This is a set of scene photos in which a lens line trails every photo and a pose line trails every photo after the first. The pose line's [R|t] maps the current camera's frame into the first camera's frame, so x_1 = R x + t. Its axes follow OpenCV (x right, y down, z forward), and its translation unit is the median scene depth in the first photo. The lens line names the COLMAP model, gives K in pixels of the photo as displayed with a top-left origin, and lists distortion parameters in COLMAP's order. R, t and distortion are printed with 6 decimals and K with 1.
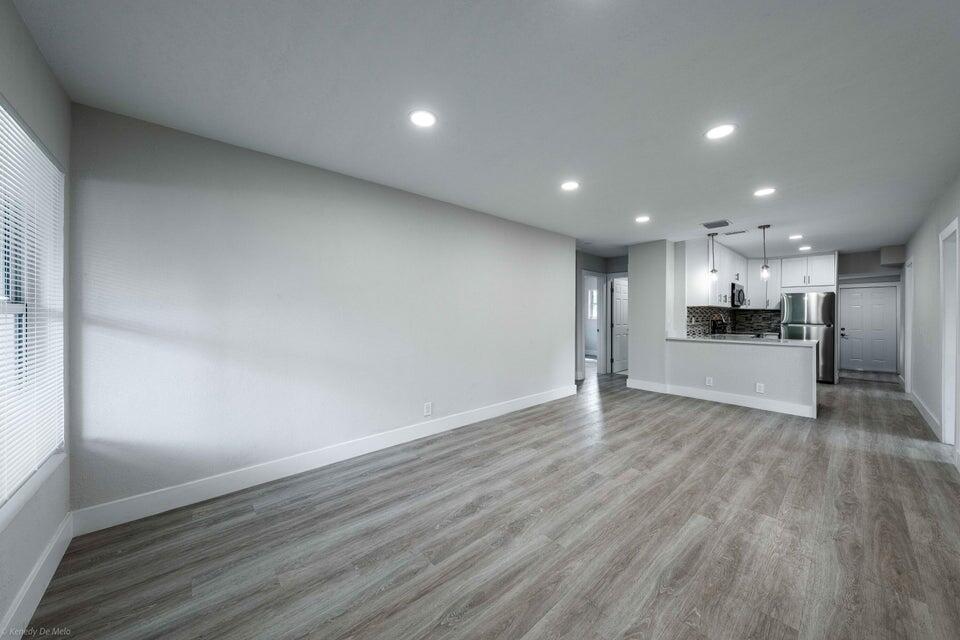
lens RADIAL K [[330.8, 0, 480.3], [0, 330.8, 318.1], [0, 0, 1]] dist [-0.000117, -0.000140]
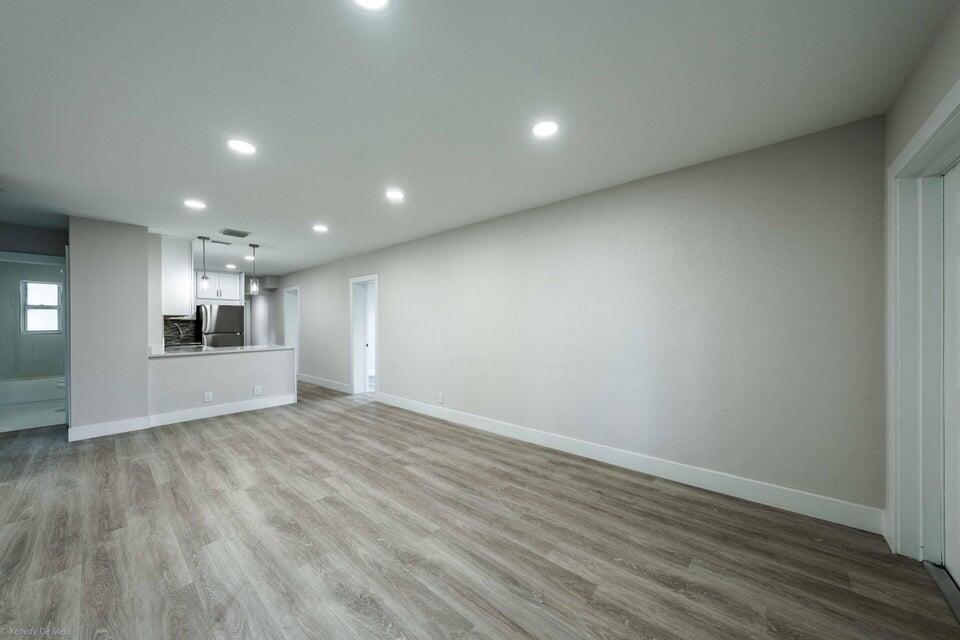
lens RADIAL K [[330.8, 0, 480.3], [0, 330.8, 318.1], [0, 0, 1]] dist [-0.000117, -0.000140]
pose [[-0.131221, 0.013916, 0.991255, -0.572714], [0.018077, 0.999769, -0.011643, -0.006879], [-0.991188, 0.016391, -0.131442, 0.637692]]
